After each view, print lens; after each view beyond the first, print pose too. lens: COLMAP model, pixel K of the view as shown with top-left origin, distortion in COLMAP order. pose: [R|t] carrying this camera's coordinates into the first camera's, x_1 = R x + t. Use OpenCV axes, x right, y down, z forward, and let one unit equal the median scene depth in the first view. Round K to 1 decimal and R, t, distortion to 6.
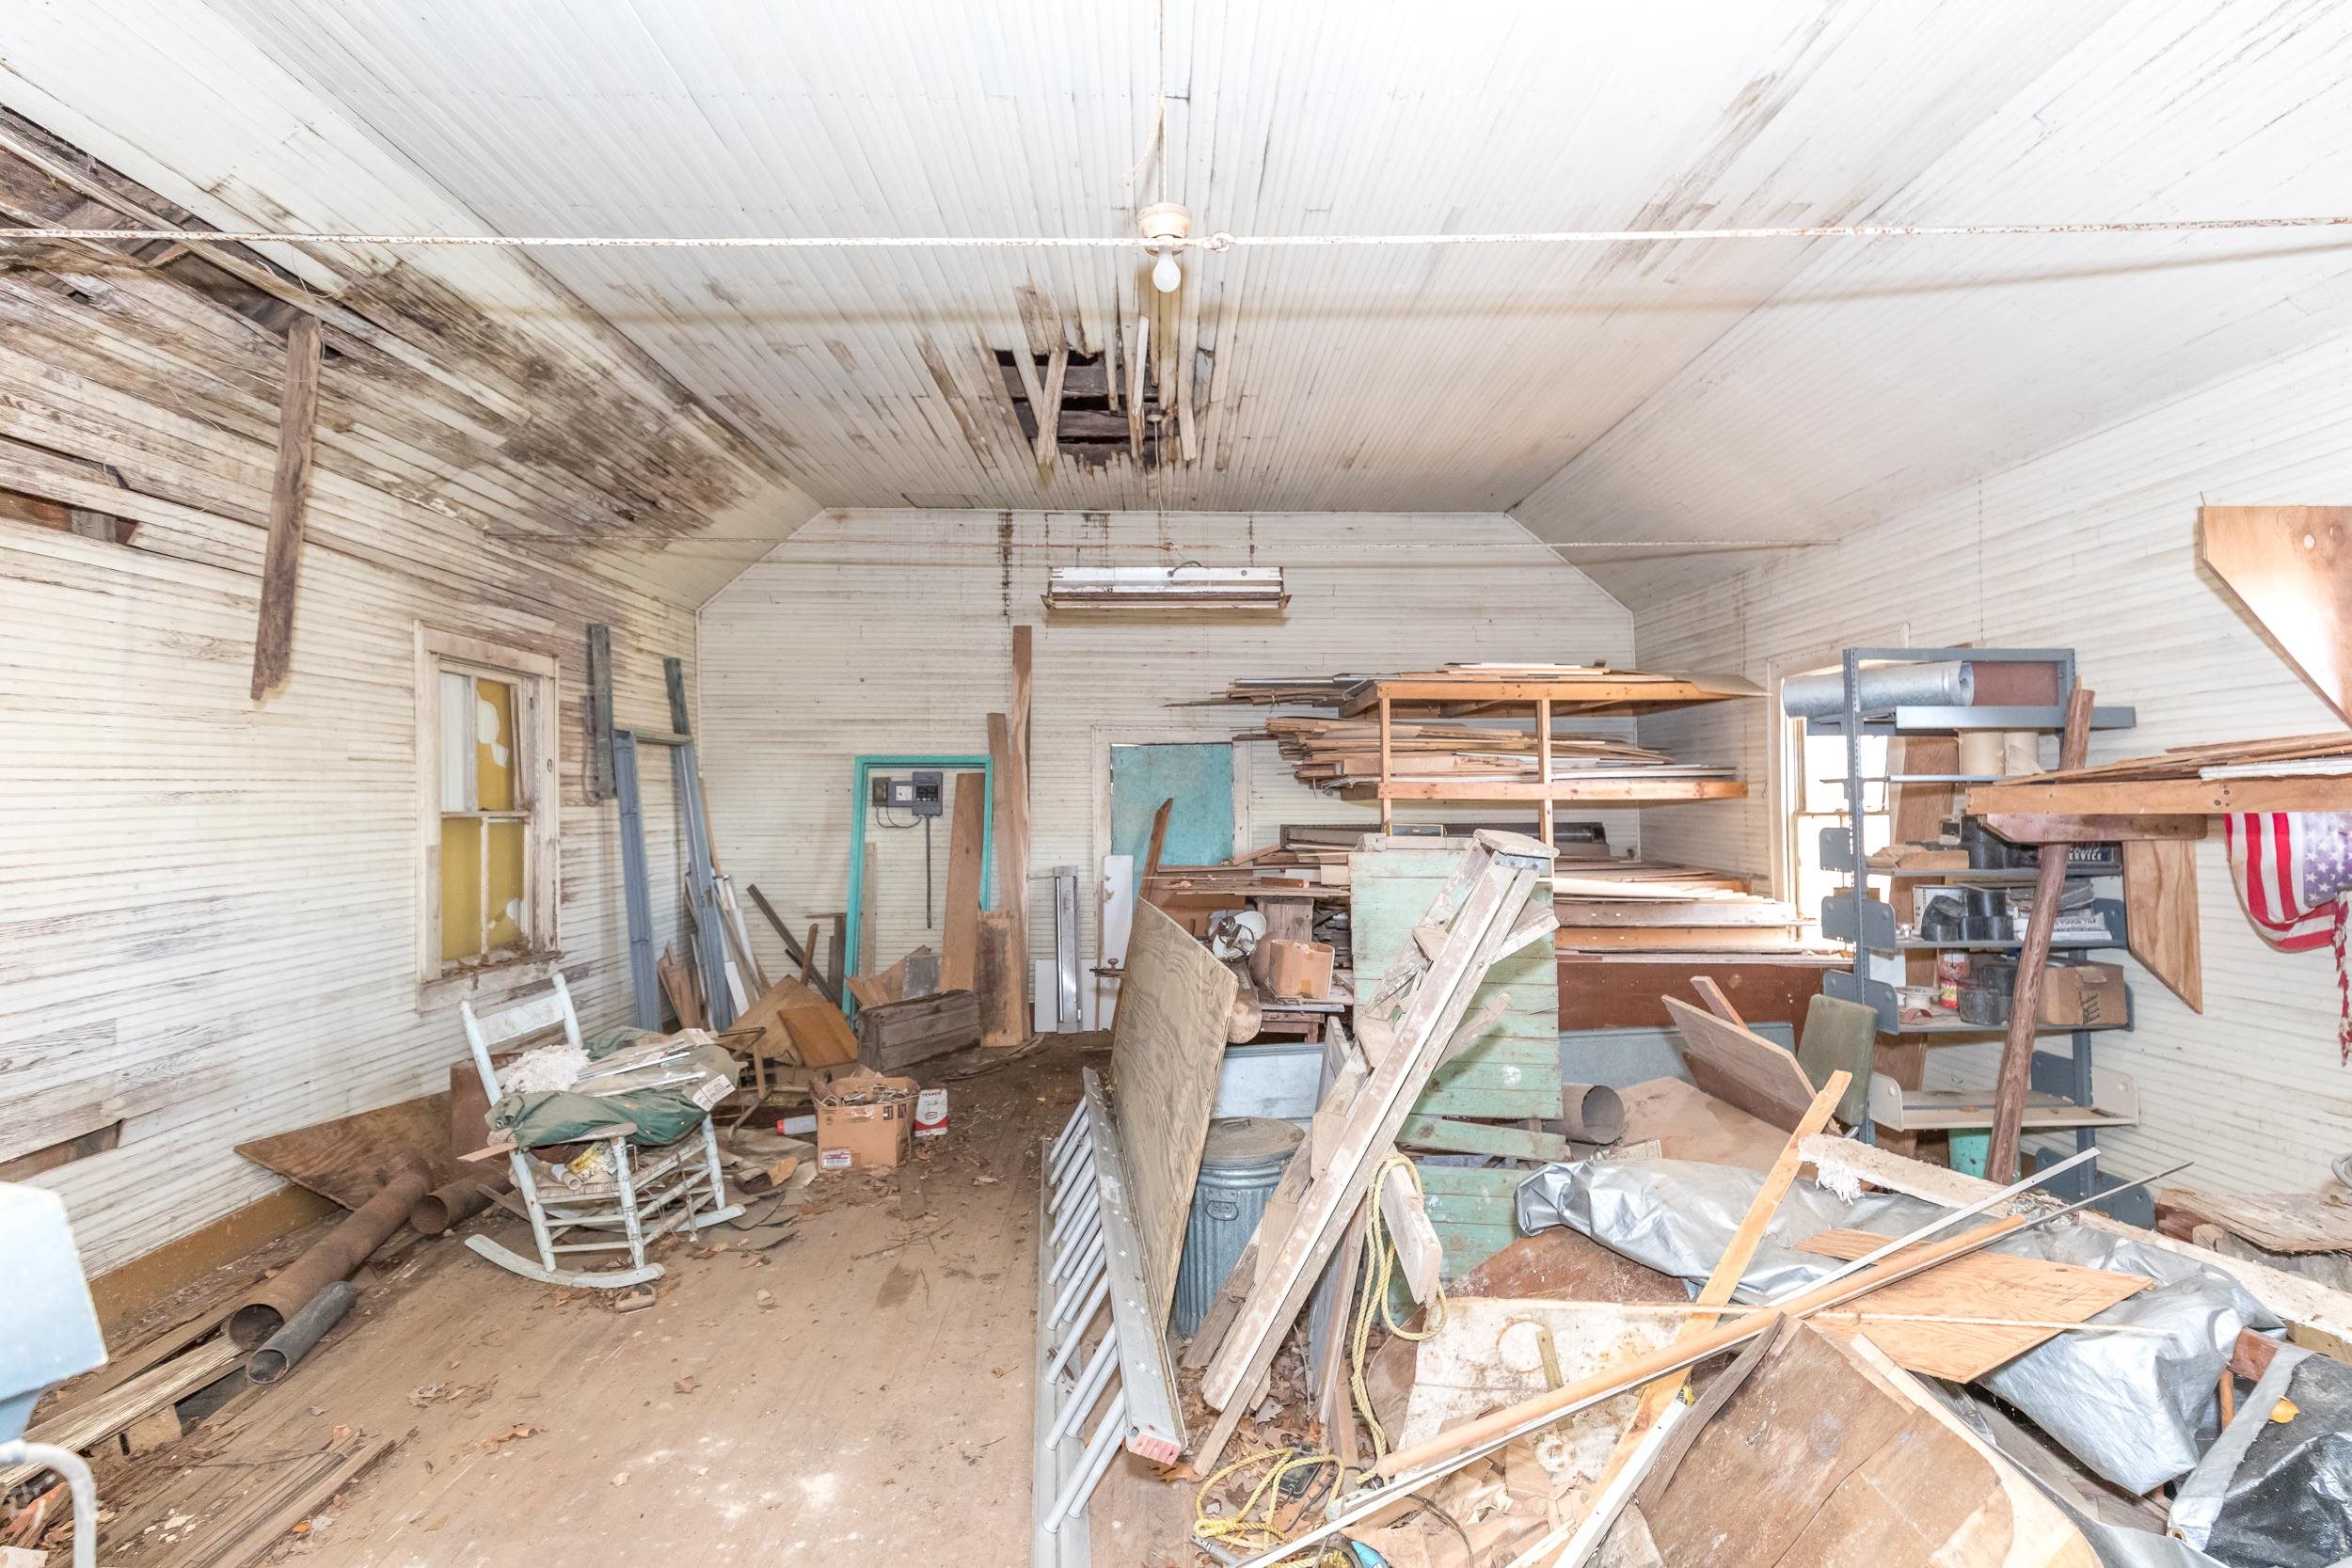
lens RADIAL K [[1055.0, 0, 1171.9], [0, 1055.0, 784.6], [0, 0, 1]] dist [0.006495, -0.002275]
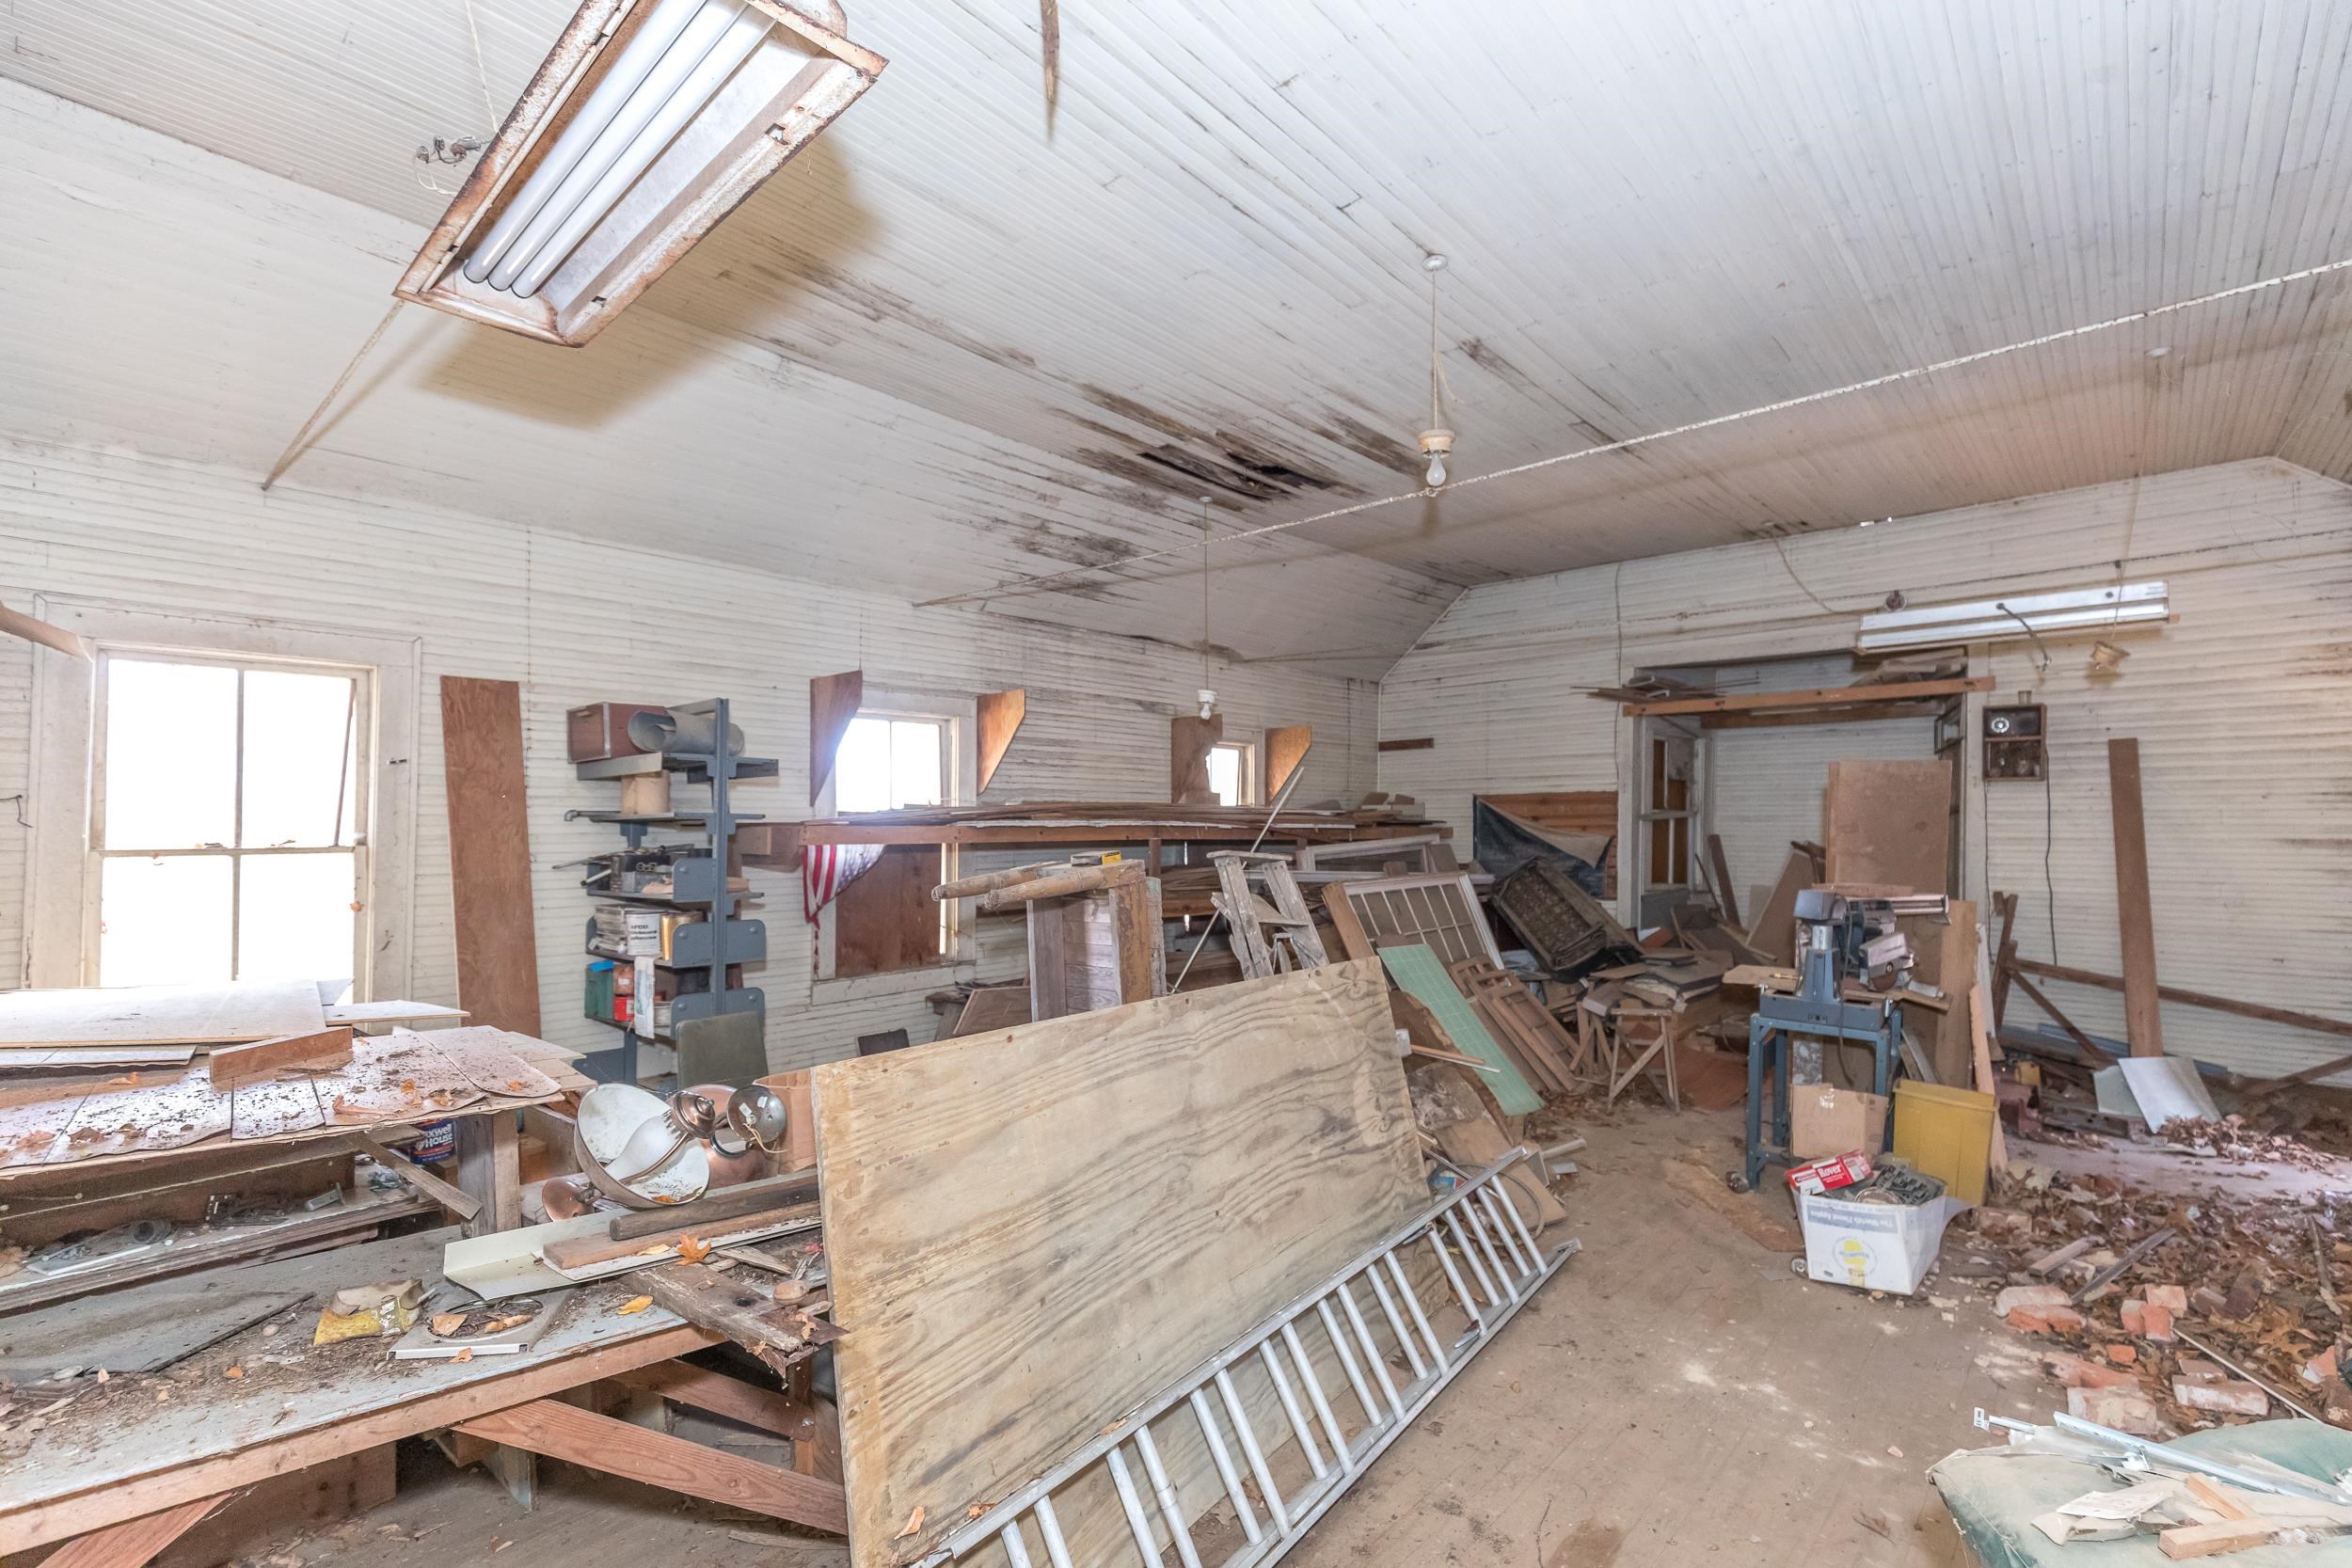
lens RADIAL K [[1055.0, 0, 1175.5], [0, 1055.0, 813.9], [0, 0, 1]] dist [0.006495, -0.002275]
pose [[-0.728227, 0.024096, 0.684912, -0.313889], [-0.009694, 0.998920, -0.045450, 0.025953], [-0.685268, -0.039737, -0.727206, 0.978904]]
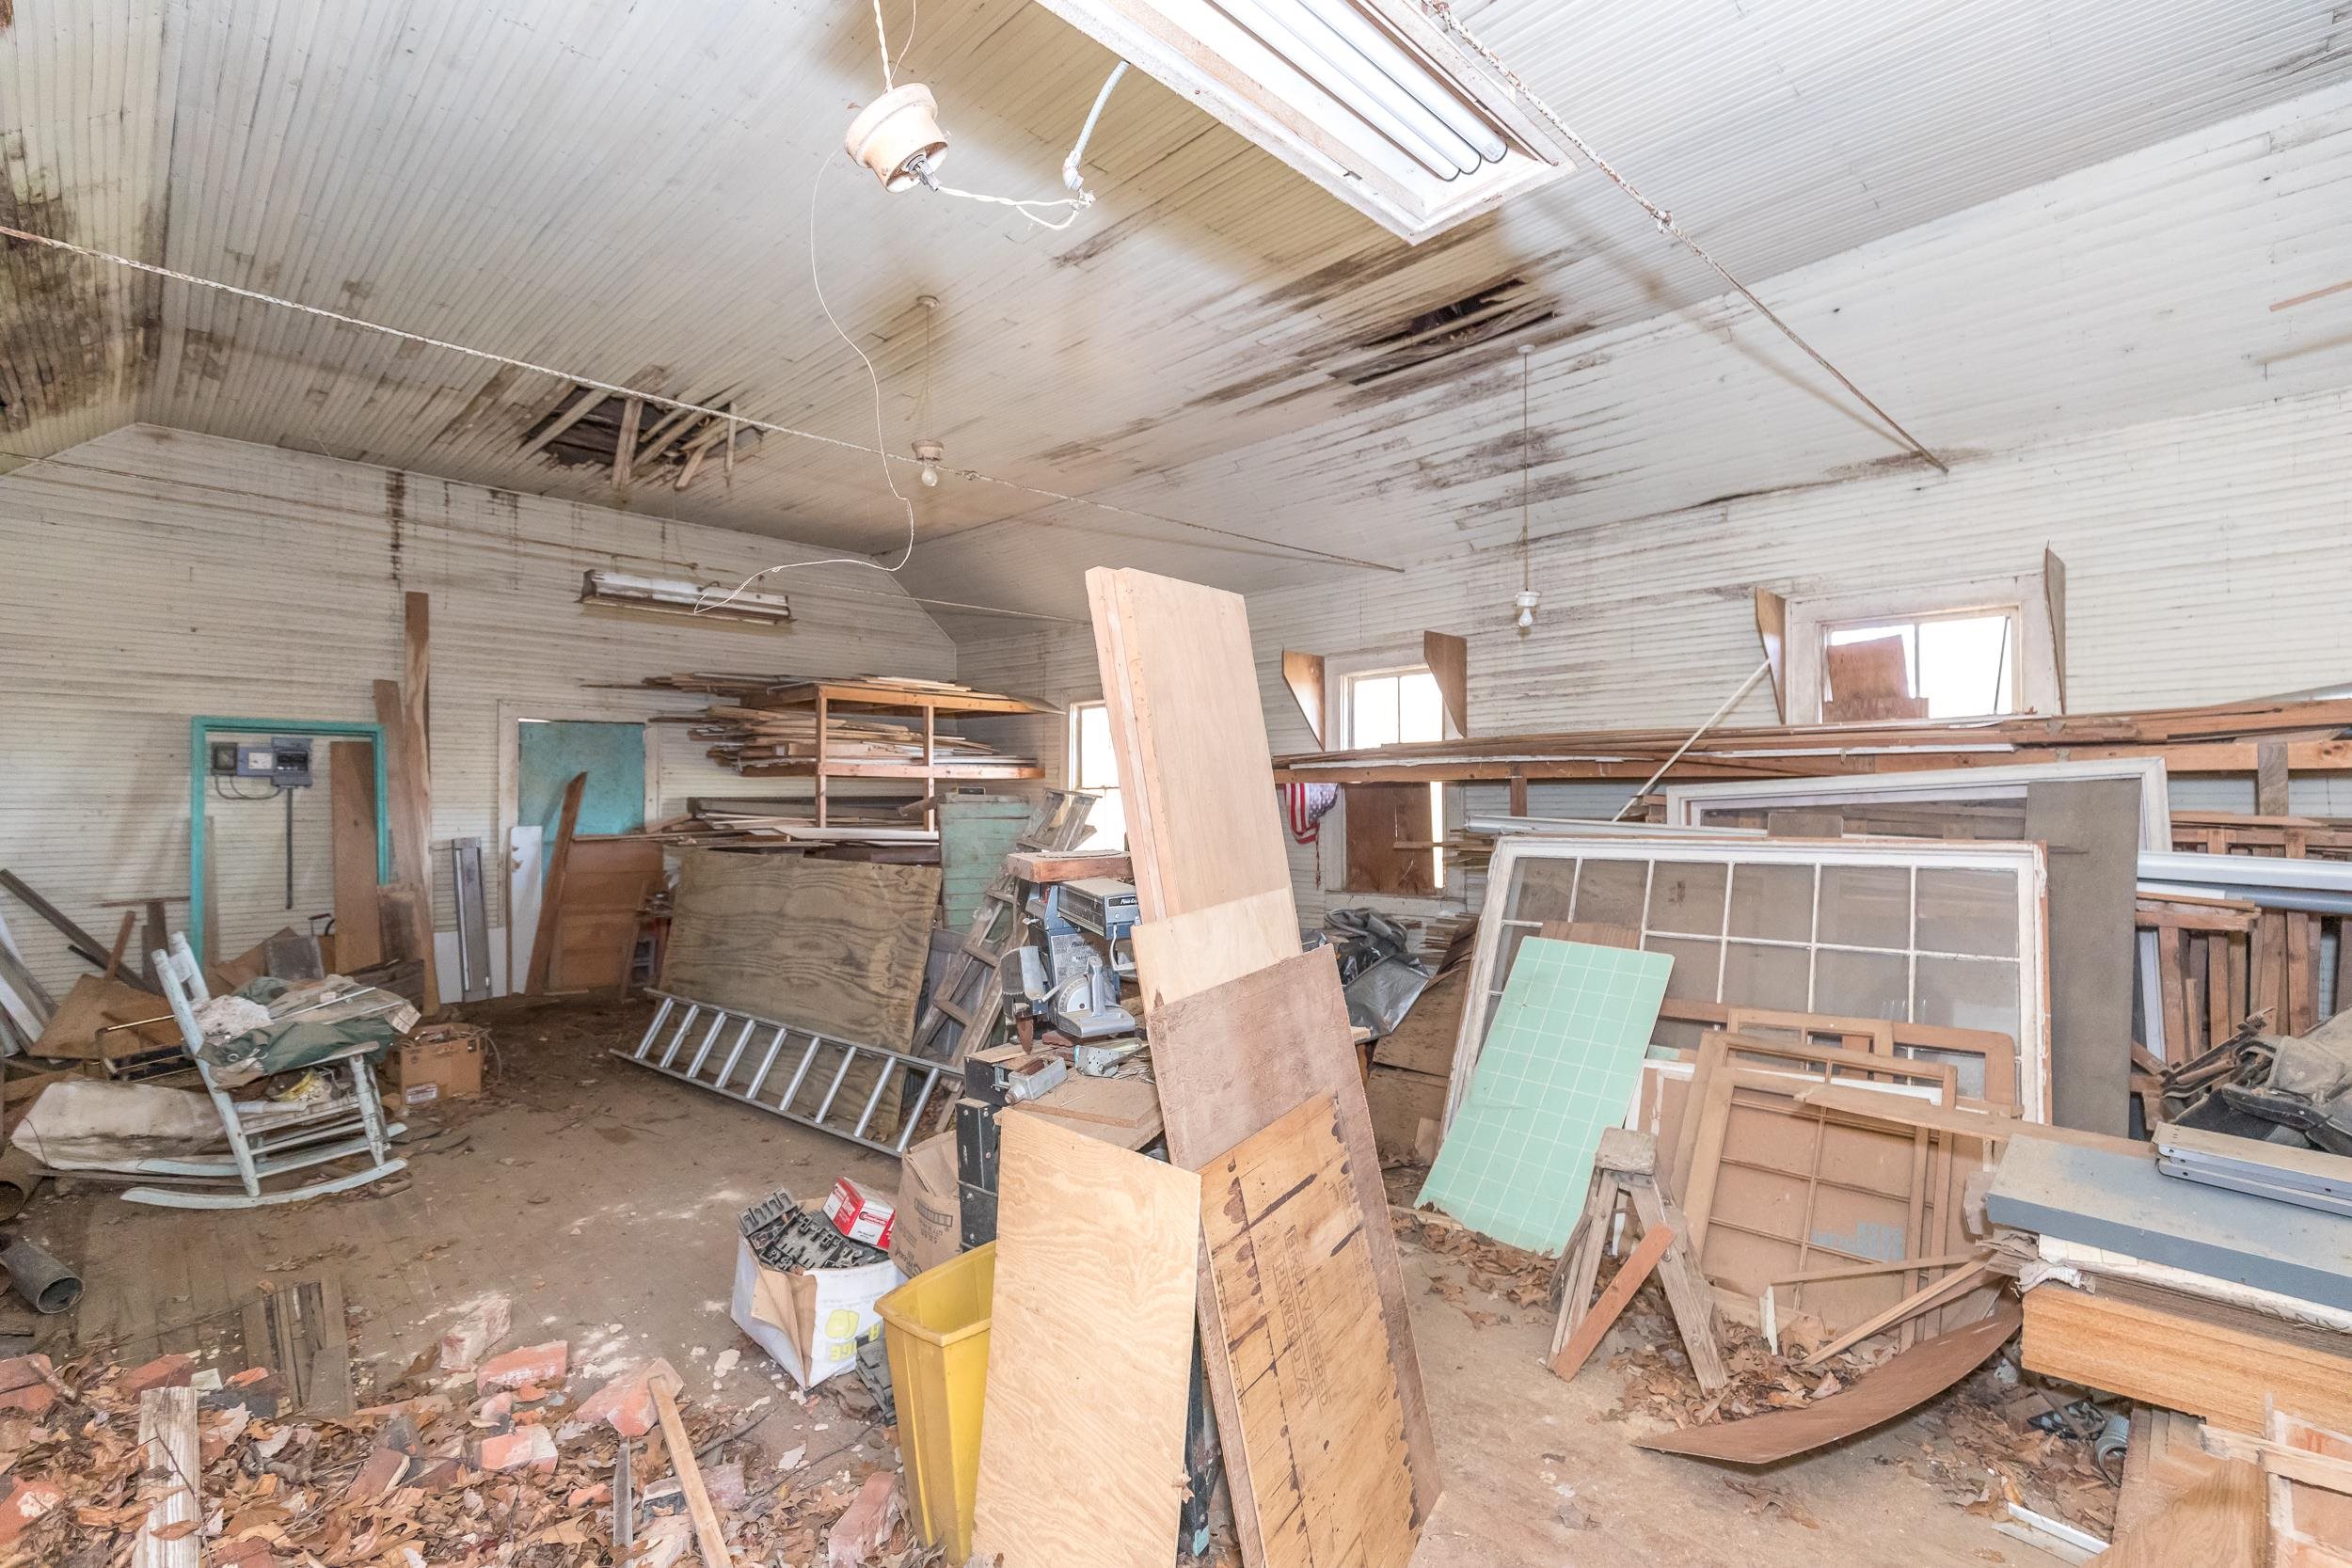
lens RADIAL K [[1055.0, 0, 1192.0], [0, 1055.0, 779.8], [0, 0, 1]] dist [0.006495, -0.002275]
pose [[0.710840, 0.013584, 0.703223, -0.398912], [-0.019545, 0.999809, 0.000443, 0.010223], [-0.703083, -0.014059, 0.710969, -0.254706]]
